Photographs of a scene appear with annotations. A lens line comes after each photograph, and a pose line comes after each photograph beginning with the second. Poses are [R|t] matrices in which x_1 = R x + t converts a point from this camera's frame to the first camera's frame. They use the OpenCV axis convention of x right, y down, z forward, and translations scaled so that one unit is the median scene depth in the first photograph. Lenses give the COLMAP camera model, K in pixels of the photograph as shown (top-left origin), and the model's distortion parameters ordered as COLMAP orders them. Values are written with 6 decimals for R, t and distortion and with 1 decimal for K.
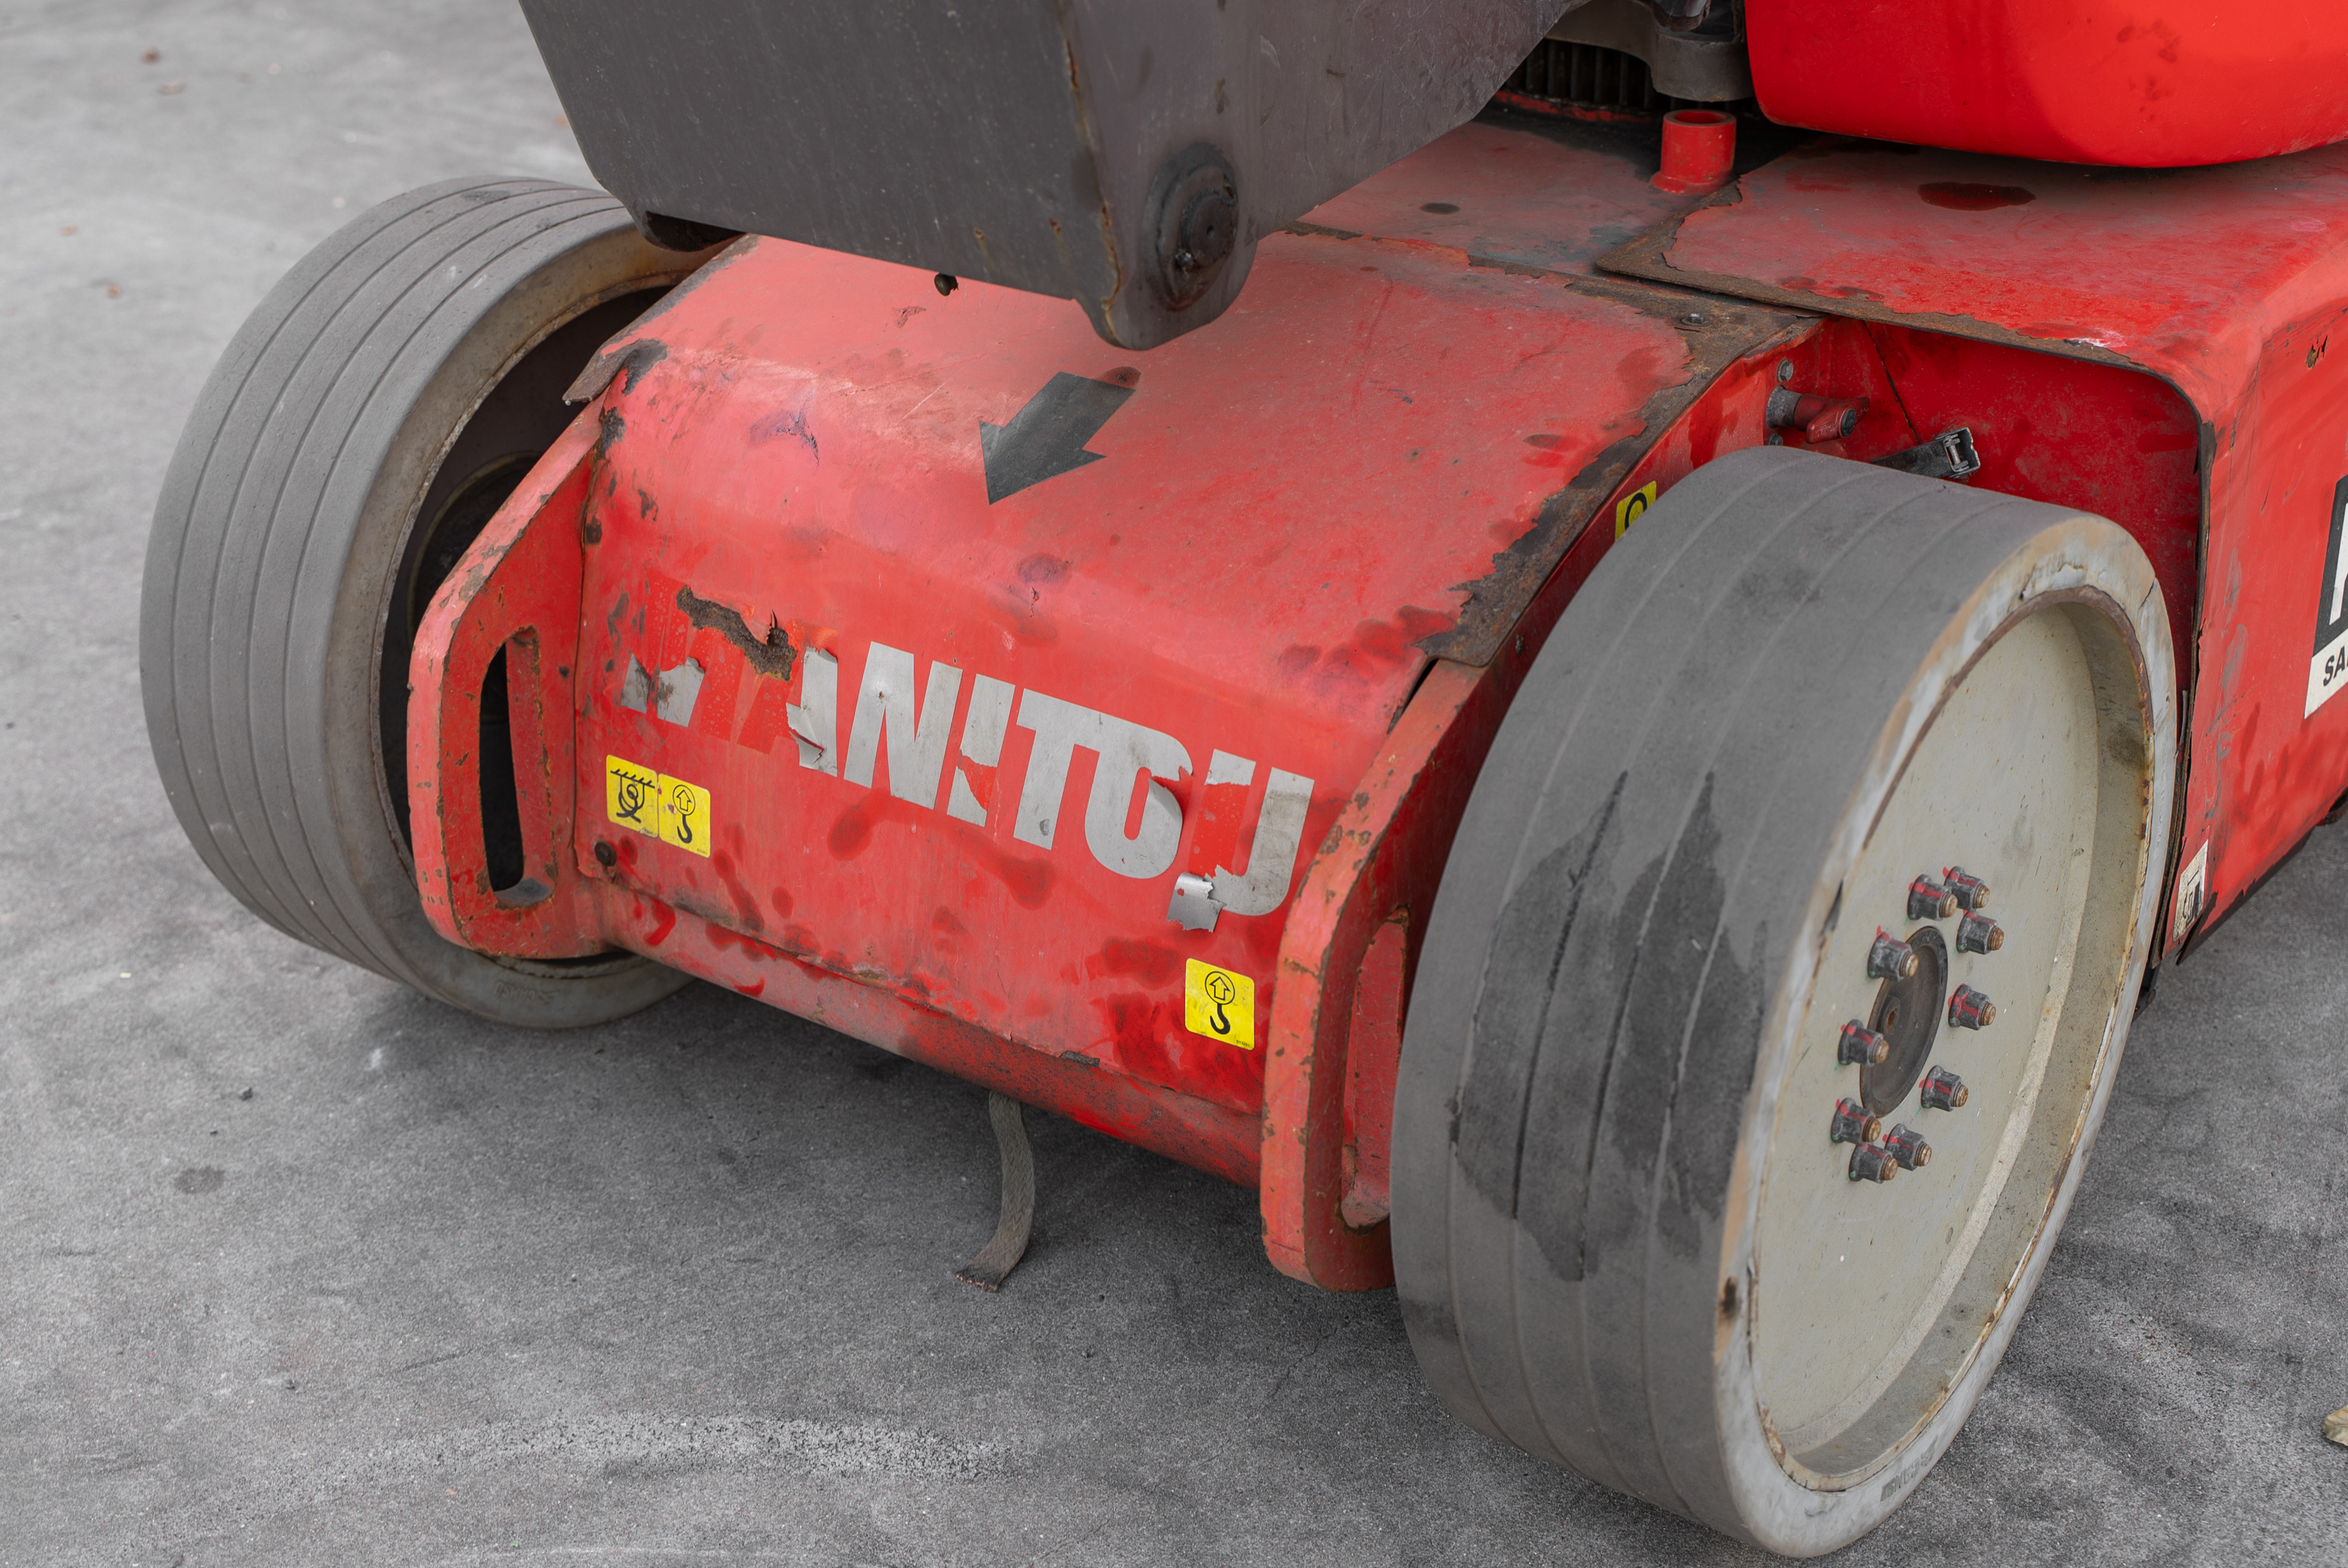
lens RADIAL K [[3040.3, 0, 1174.0], [0, 3040.3, 784.0], [0, 0, 1]] dist [0.005344, -0.049317]
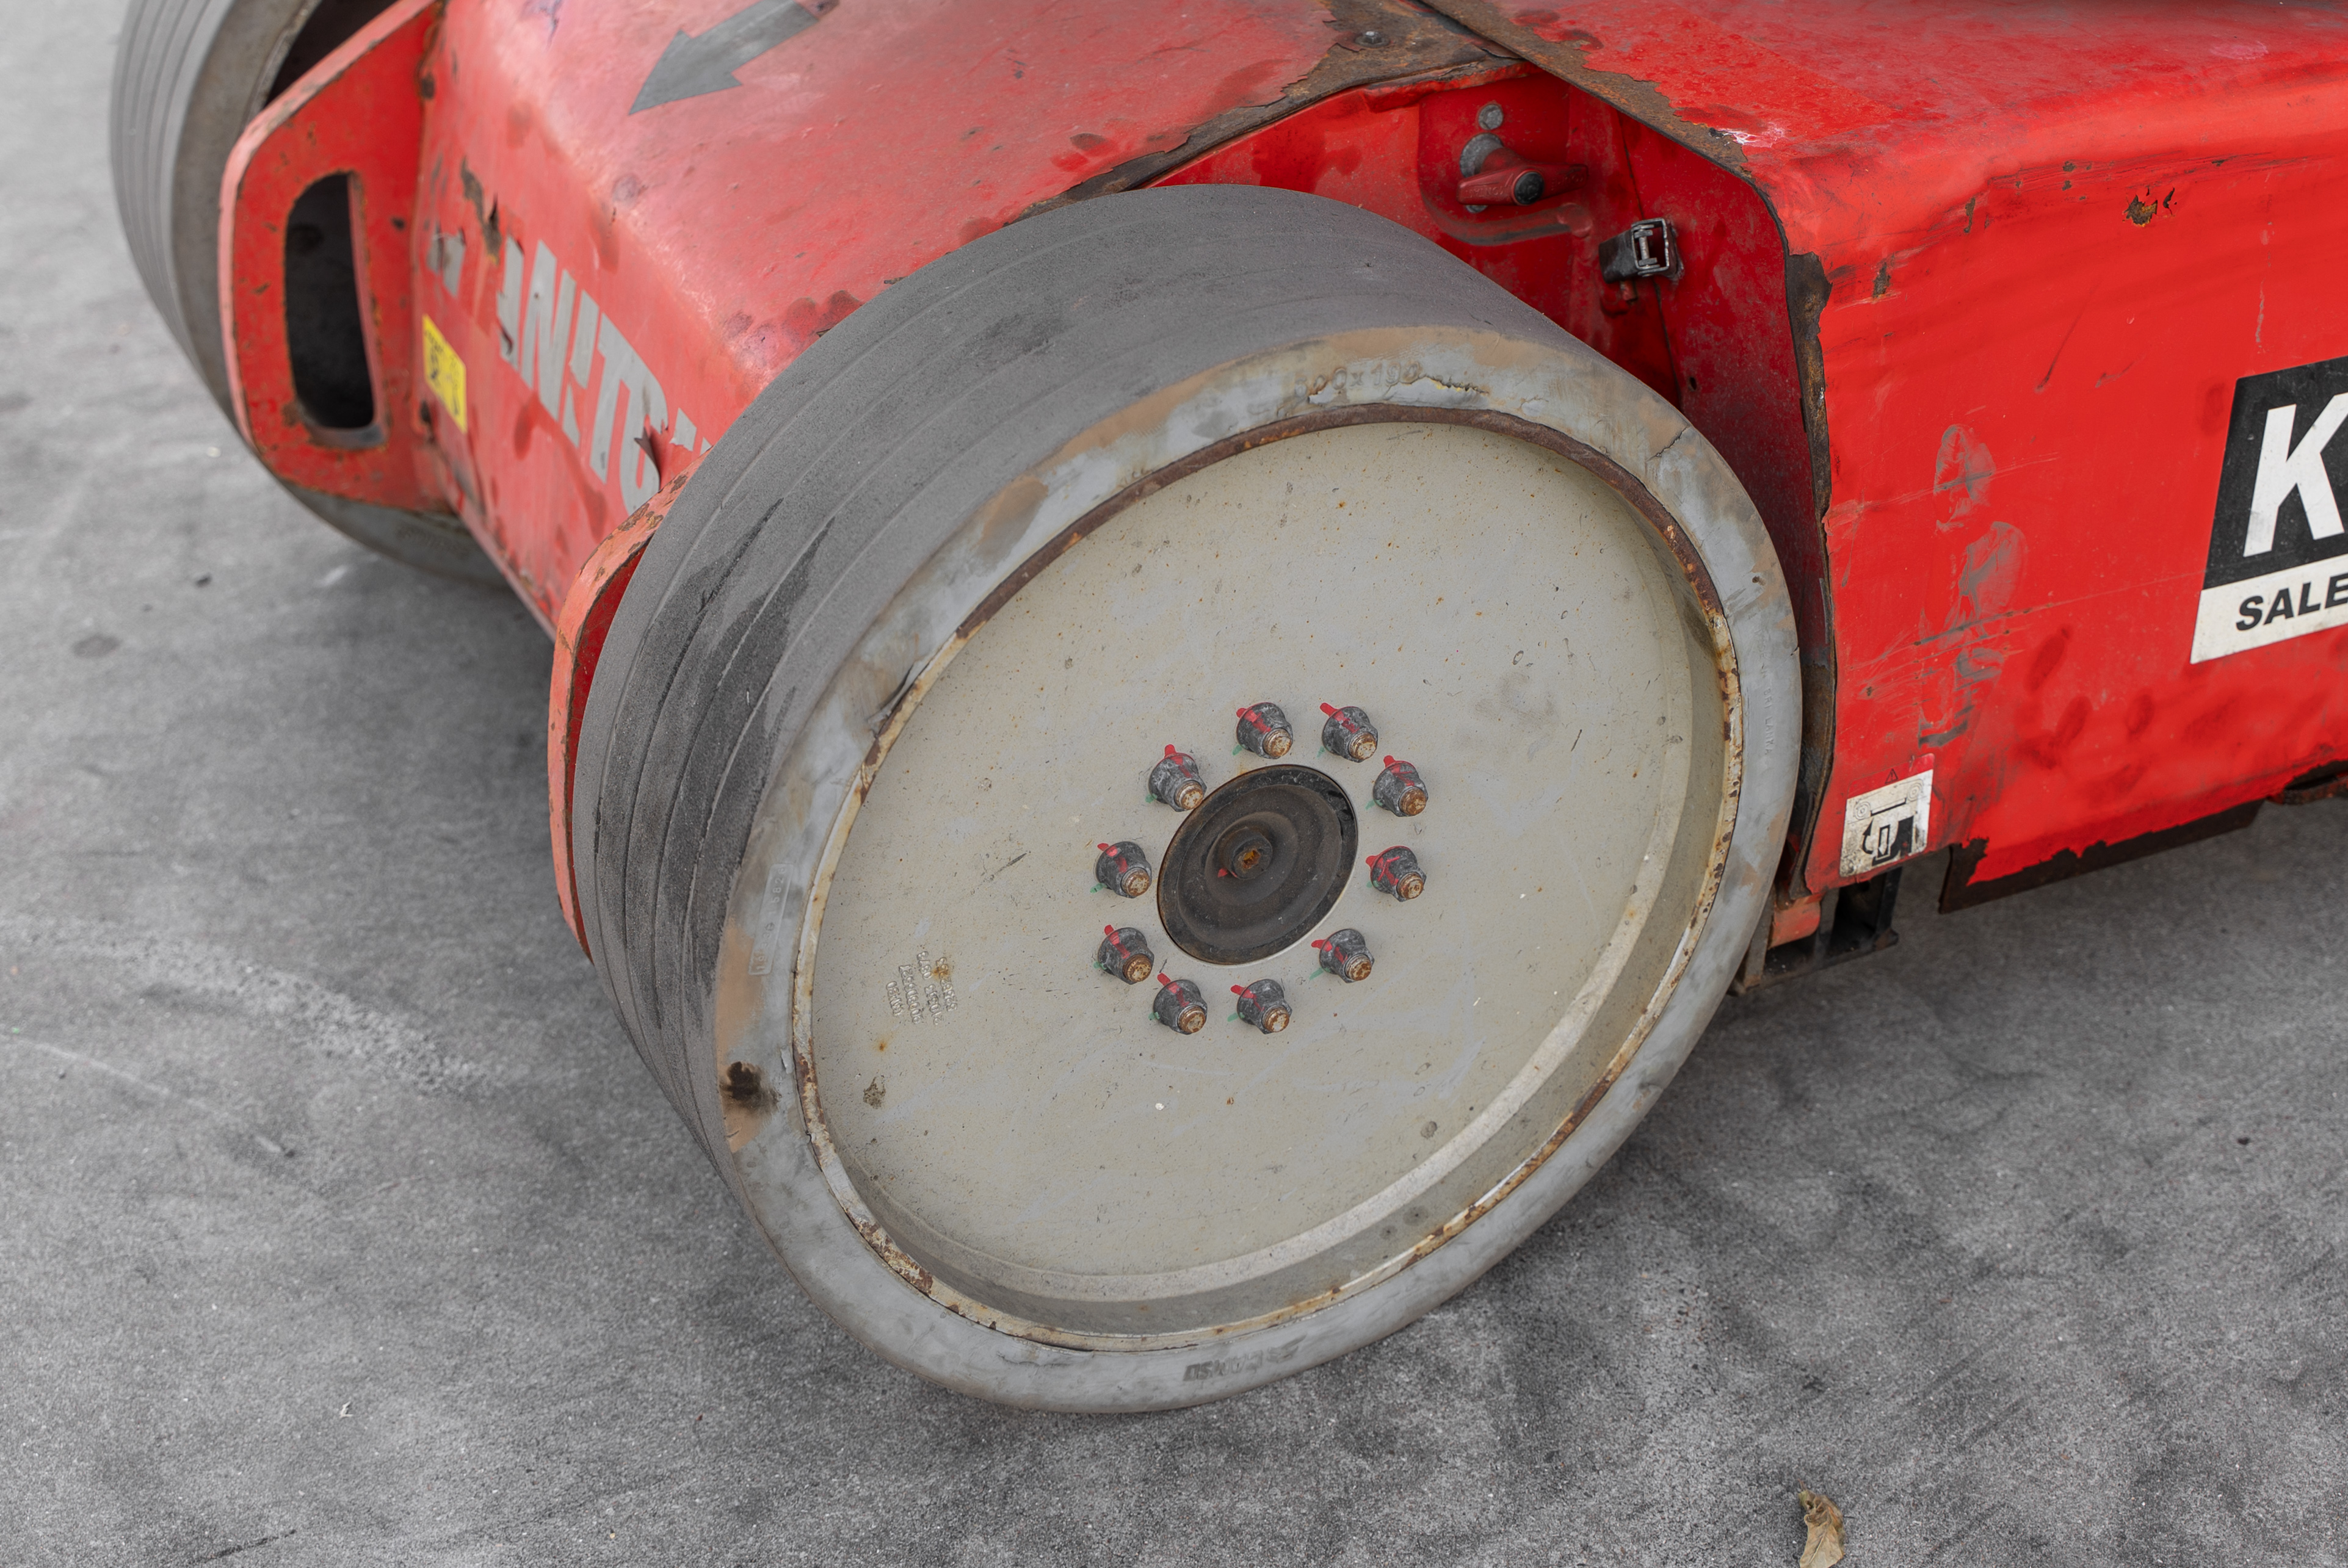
lens RADIAL K [[3156.9, 0, 1172.2], [0, 3156.9, 745.5], [0, 0, 1]] dist [-0.001045, 0.026593]
pose [[0.913292, 0.233169, -0.333961, 0.464608], [-0.200964, 0.971139, 0.128462, -0.060973], [0.354276, -0.050209, 0.933792, 0.129346]]
